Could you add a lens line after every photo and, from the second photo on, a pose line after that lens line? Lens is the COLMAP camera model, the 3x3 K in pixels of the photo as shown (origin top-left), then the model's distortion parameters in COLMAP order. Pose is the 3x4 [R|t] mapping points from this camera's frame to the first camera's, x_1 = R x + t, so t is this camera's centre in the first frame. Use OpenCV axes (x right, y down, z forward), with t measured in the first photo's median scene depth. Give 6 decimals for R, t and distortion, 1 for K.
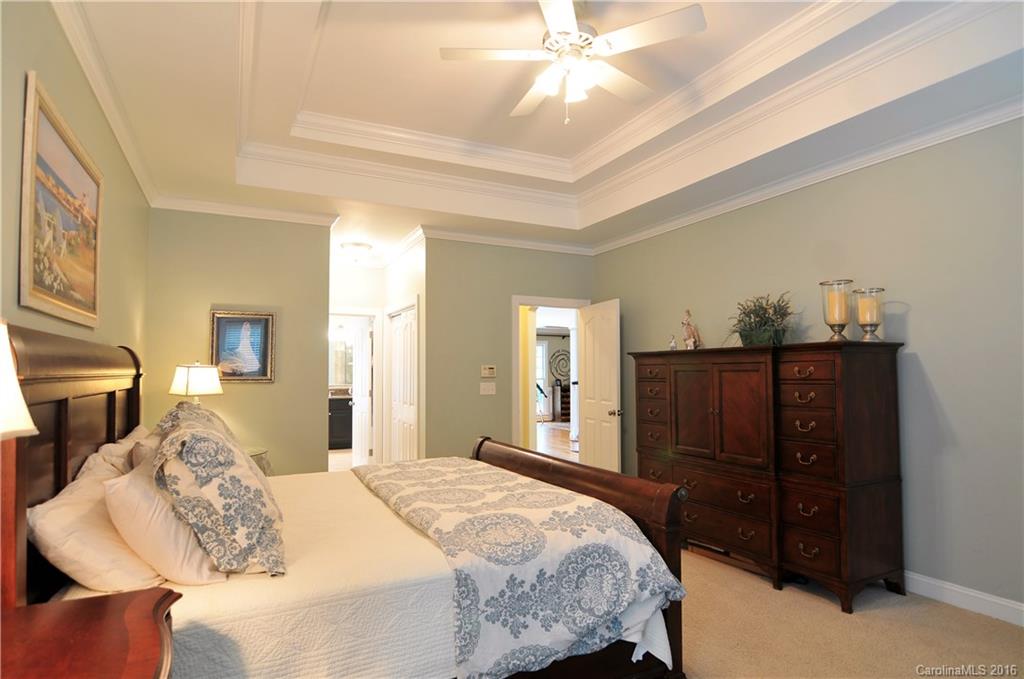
lens RADIAL K [[539.7, 0, 514.4], [0, 539.7, 353.8], [0, 0, 1]] dist [-0.001554, -0.010749]
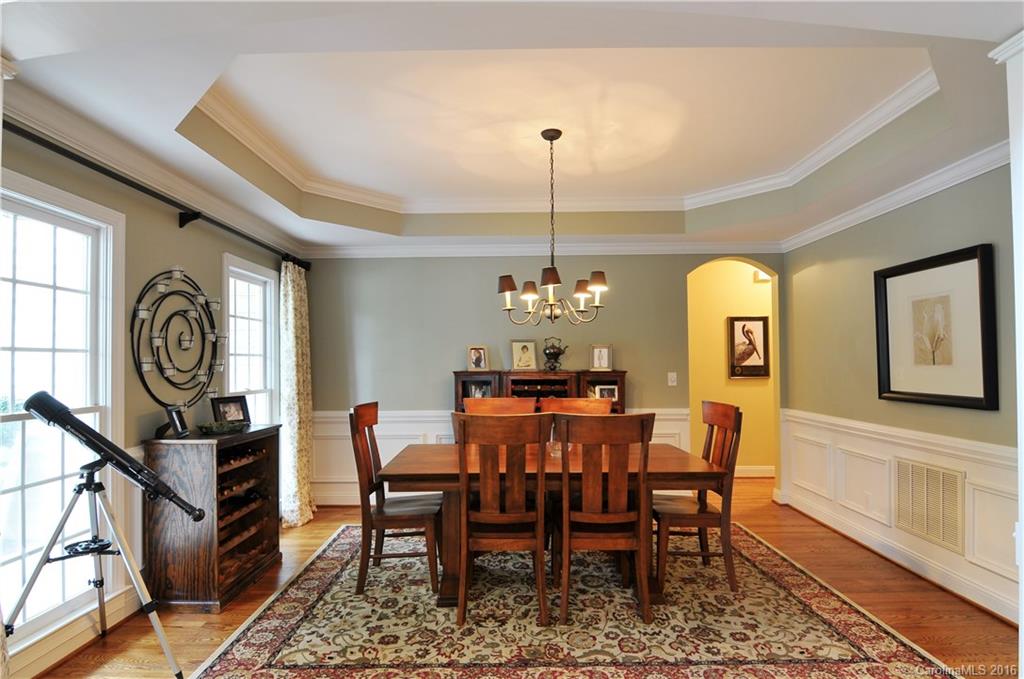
lens RADIAL K [[539.7, 0, 514.4], [0, 539.7, 353.8], [0, 0, 1]] dist [-0.001554, -0.010749]
pose [[0.471365, 0.017103, 0.881772, -0.043628], [-0.022865, 0.999713, -0.007168, 0.025698], [-0.881642, -0.016784, 0.471621, 0.789618]]
